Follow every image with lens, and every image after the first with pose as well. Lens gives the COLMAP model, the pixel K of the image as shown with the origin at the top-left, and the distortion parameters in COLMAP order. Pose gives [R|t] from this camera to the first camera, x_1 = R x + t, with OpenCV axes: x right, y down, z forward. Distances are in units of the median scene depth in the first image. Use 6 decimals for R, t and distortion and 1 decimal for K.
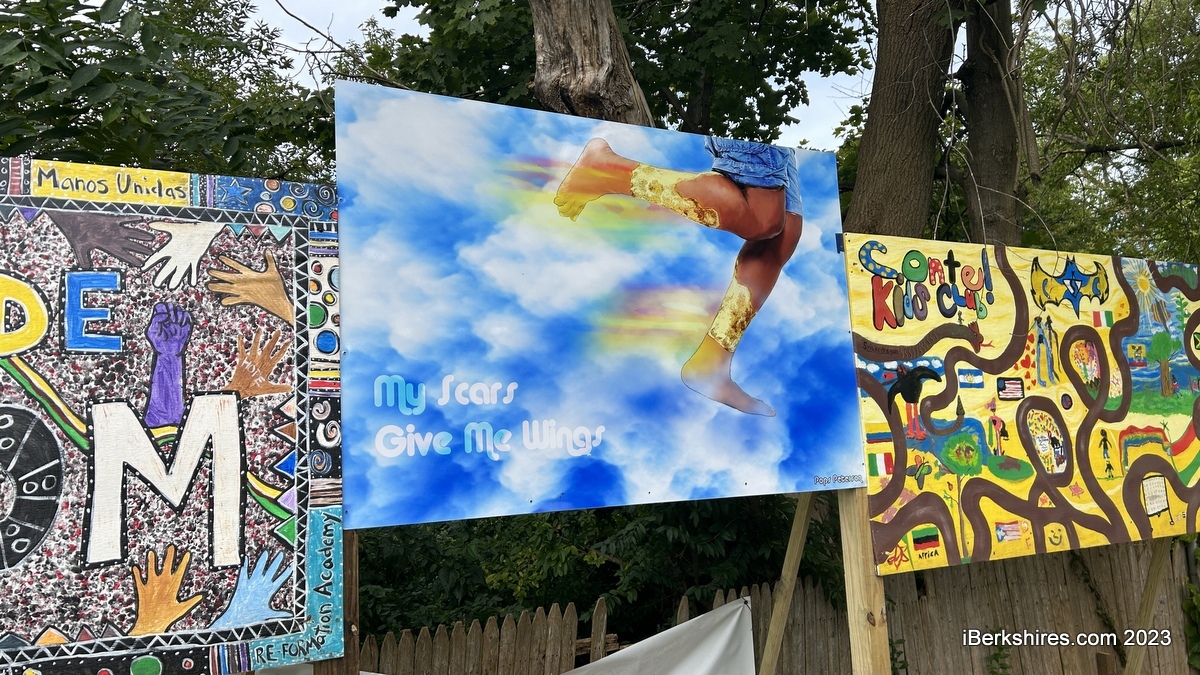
lens RADIAL K [[899.1, 0, 599.6], [0, 899.1, 336.1], [0, 0, 1]] dist [-0.000404, -0.000480]
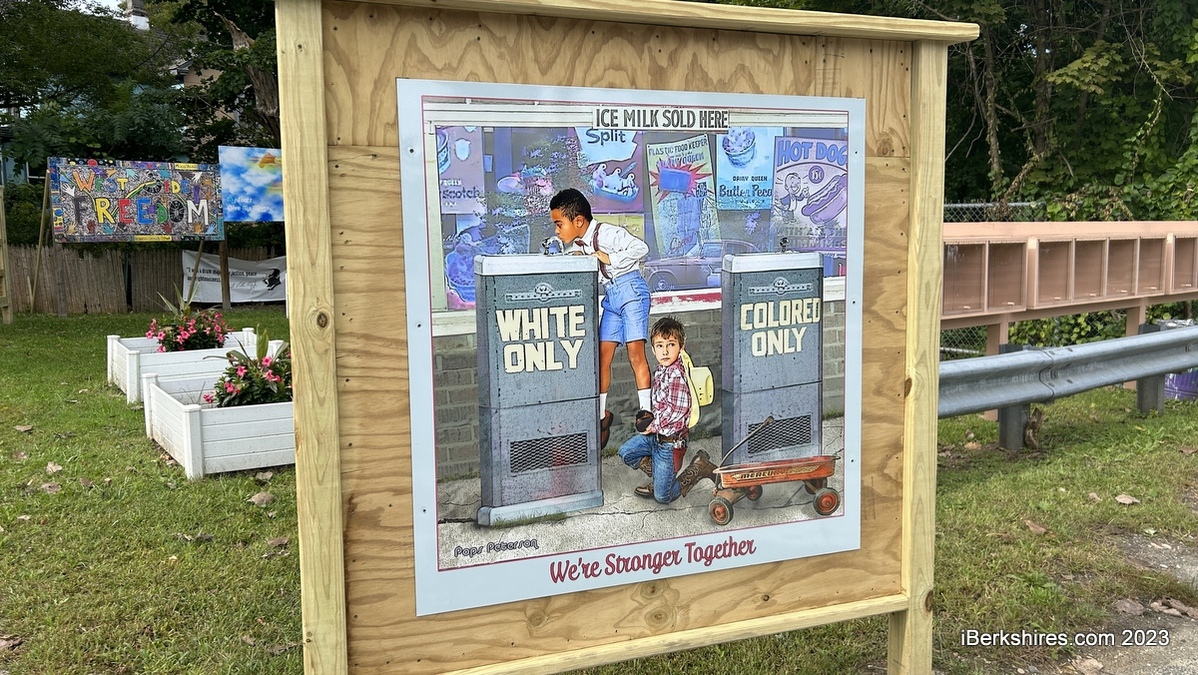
lens RADIAL K [[933.2, 0, 599.2], [0, 933.2, 335.9], [0, 0, 1]] dist [0.000721, 0.000074]
pose [[0.963680, 0.007423, 0.266958, 0.482315], [-0.066029, 0.975202, 0.211238, -0.523337], [-0.258770, -0.221193, 0.940272, -5.625264]]
